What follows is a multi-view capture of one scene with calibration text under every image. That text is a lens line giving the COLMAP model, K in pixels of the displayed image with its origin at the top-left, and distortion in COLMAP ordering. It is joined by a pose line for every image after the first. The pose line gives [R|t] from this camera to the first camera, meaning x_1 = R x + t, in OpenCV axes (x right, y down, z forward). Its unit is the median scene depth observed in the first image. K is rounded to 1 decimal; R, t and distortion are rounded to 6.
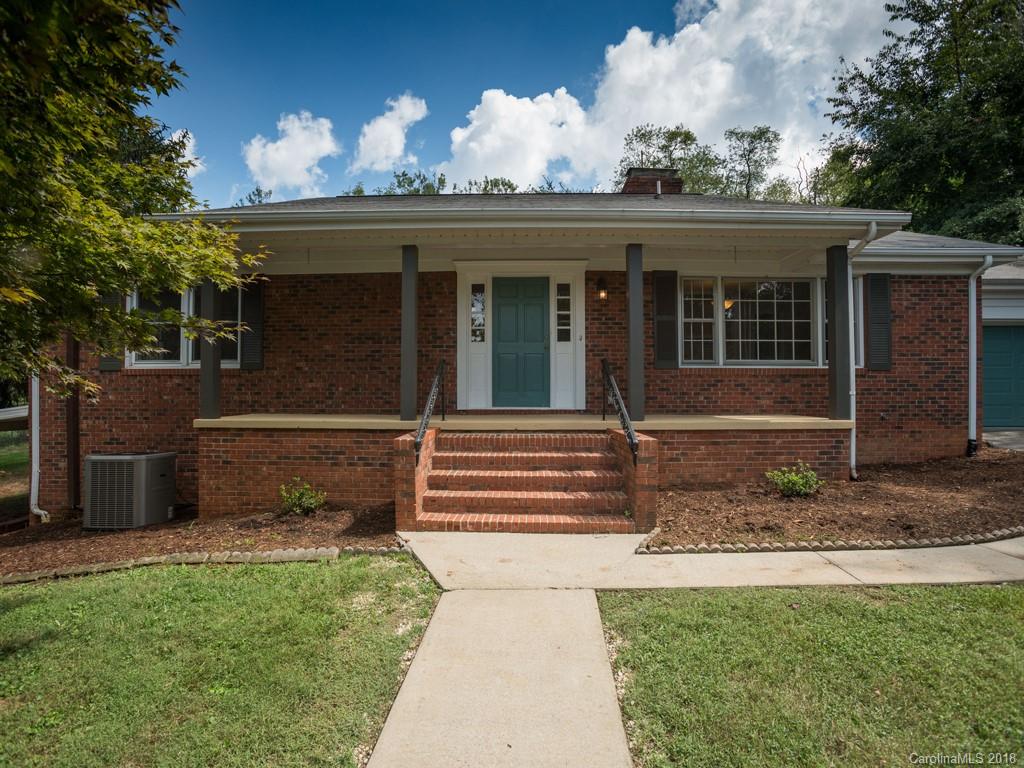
lens RADIAL K [[502.8, 0, 512.0], [0, 502.8, 384.0], [0, 0, 1]] dist [-0.053061, 0.001091]
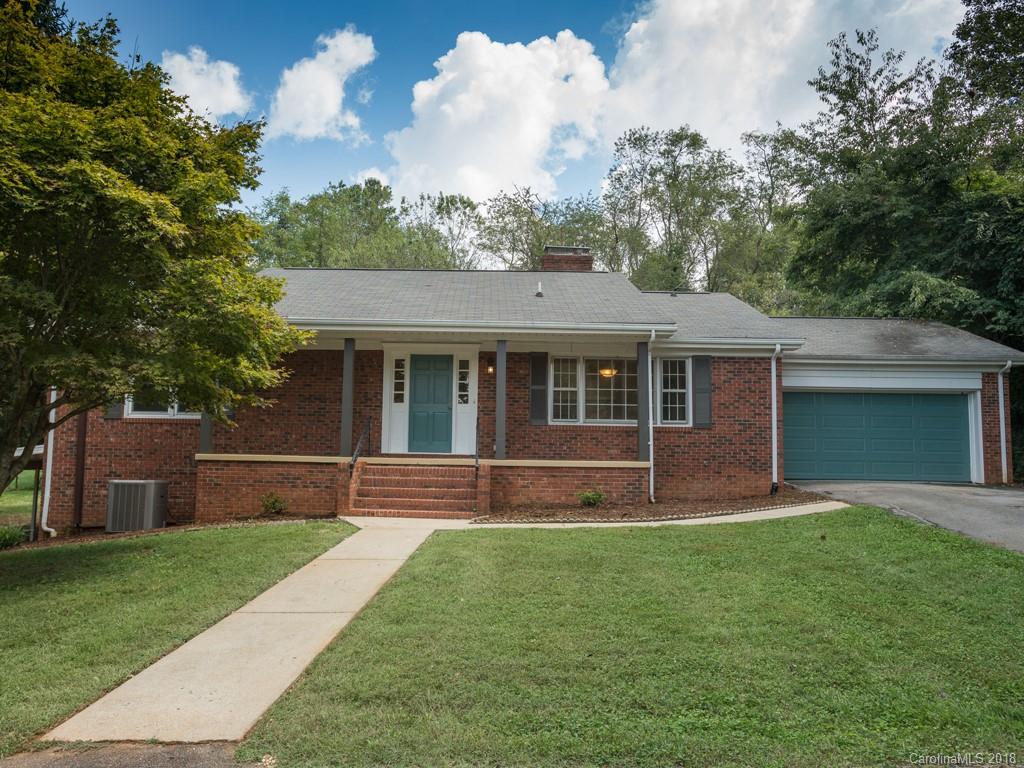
lens RADIAL K [[799.3, 0, 512.0], [0, 799.3, 384.0], [0, 0, 1]] dist [-0.064558, -0.001473]
pose [[0.999770, 0.016901, 0.013223, 0.205071], [-0.015738, 0.996377, -0.083574, 0.038814], [-0.014588, 0.083347, 0.996414, -1.120268]]
